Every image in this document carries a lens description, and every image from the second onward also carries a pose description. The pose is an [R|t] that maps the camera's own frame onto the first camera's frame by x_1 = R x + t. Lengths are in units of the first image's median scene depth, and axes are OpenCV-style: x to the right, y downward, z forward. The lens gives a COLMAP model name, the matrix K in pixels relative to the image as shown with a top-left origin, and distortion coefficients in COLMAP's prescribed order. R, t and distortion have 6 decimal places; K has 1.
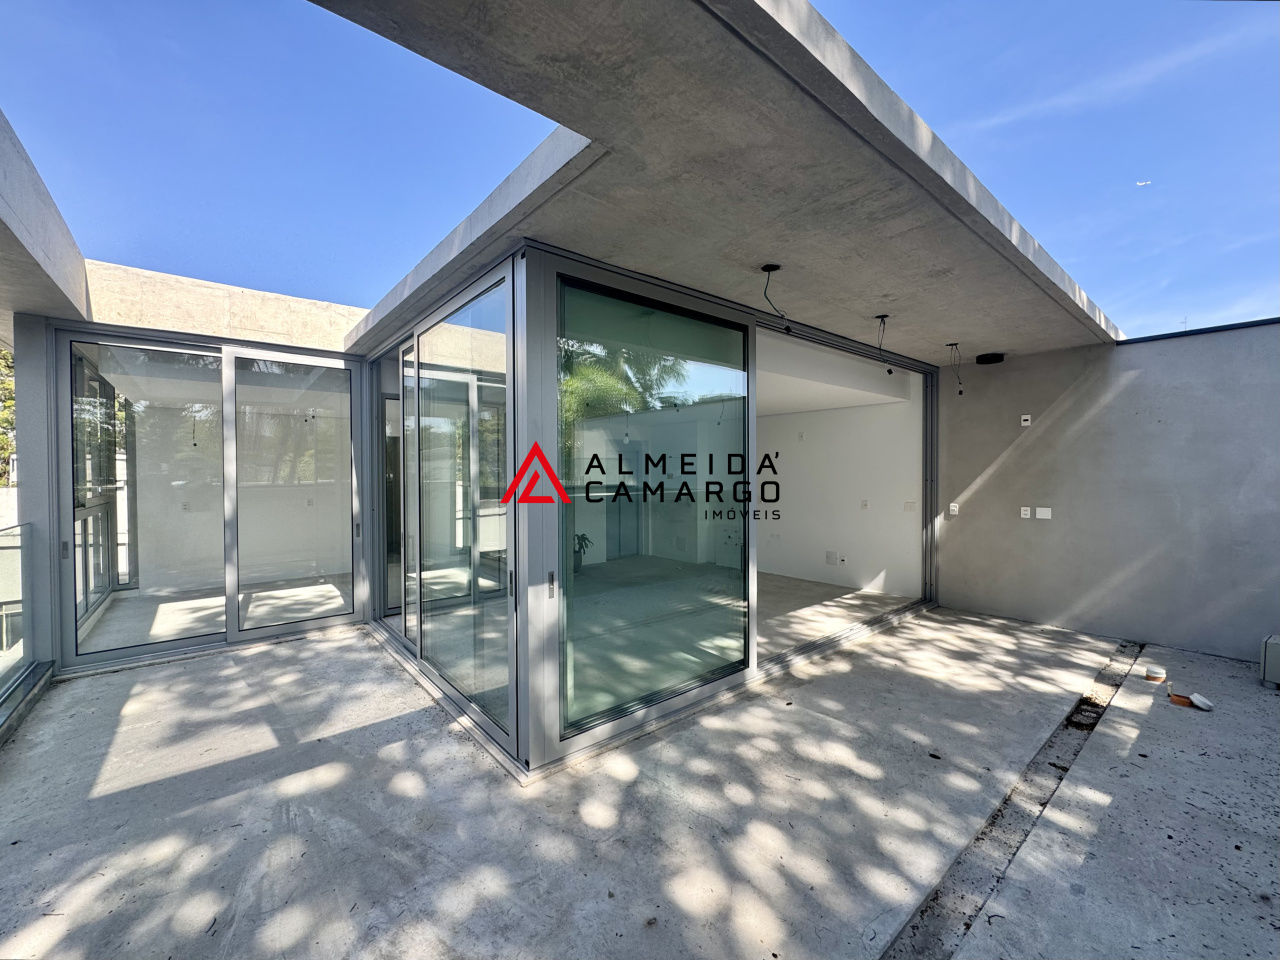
lens RADIAL K [[511.6, 0, 640.3], [0, 511.6, 482.1], [0, 0, 1]] dist [0.001859, -0.000481]
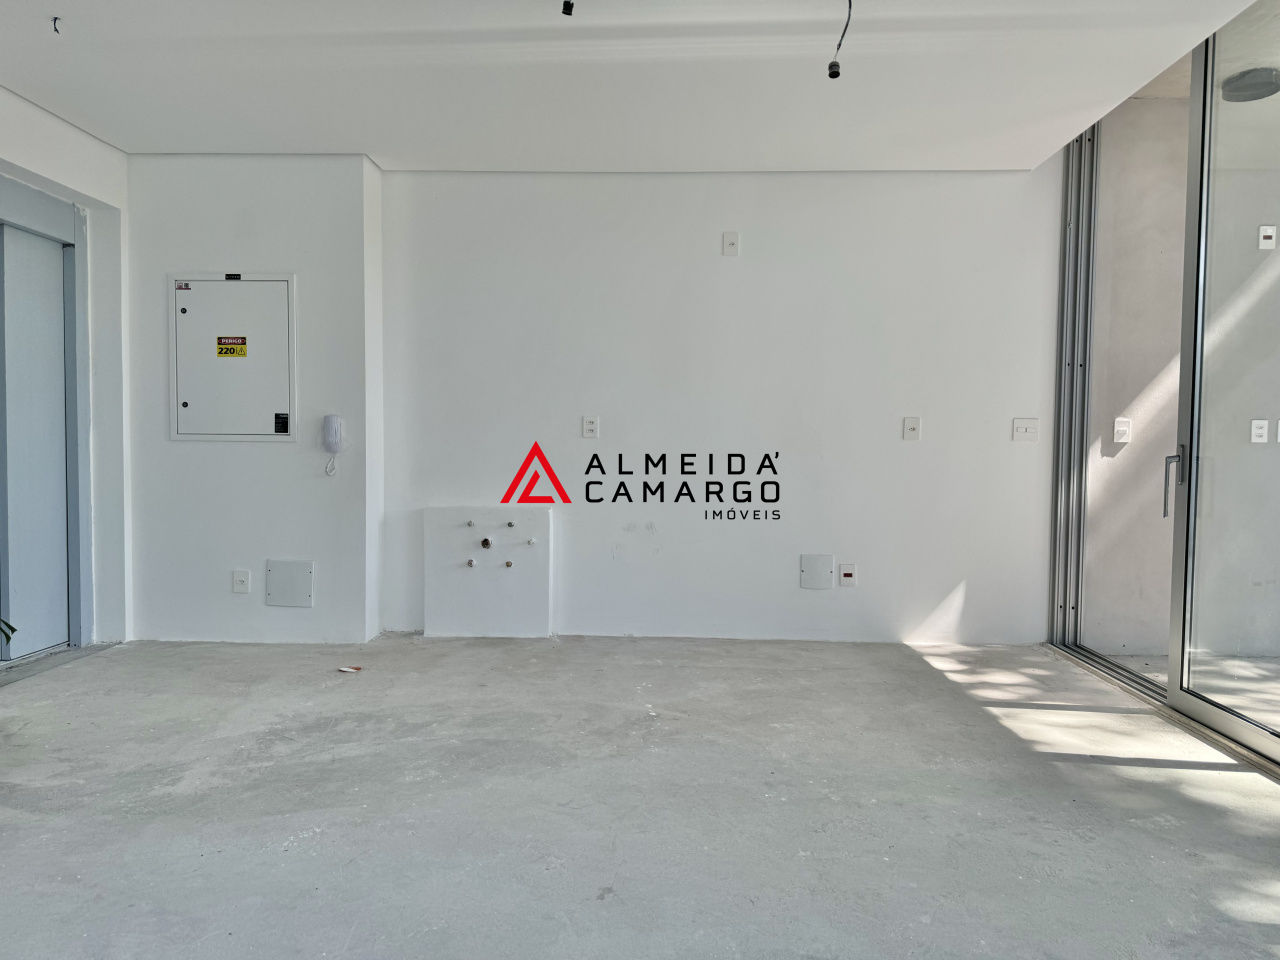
lens RADIAL K [[910.6, 0, 646.0], [0, 910.6, 480.7], [0, 0, 1]] dist [0.102989, -0.124977]
pose [[0.664822, -0.018967, 0.746761, -0.400903], [-0.003264, 0.999594, 0.028295, 0.117151], [-0.746995, -0.021249, 0.664490, 1.195823]]
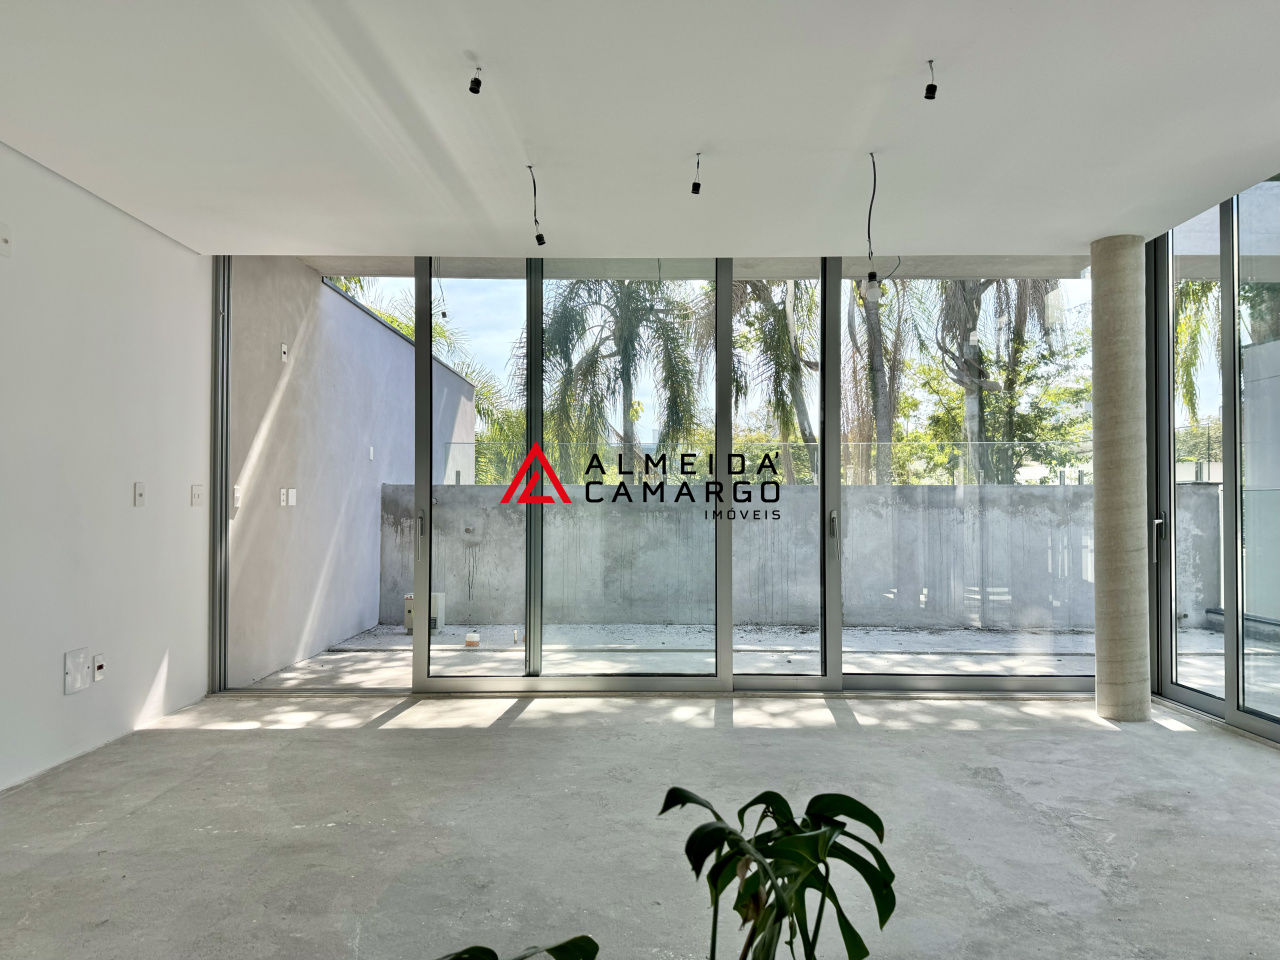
lens RADIAL K [[910.6, 0, 646.0], [0, 910.6, 480.7], [0, 0, 1]] dist [0.102989, -0.124977]
pose [[-0.771039, 0.017398, 0.636550, -0.456029], [0.010431, 0.999838, -0.014692, 0.087286], [-0.636702, -0.004688, -0.771096, 2.296166]]
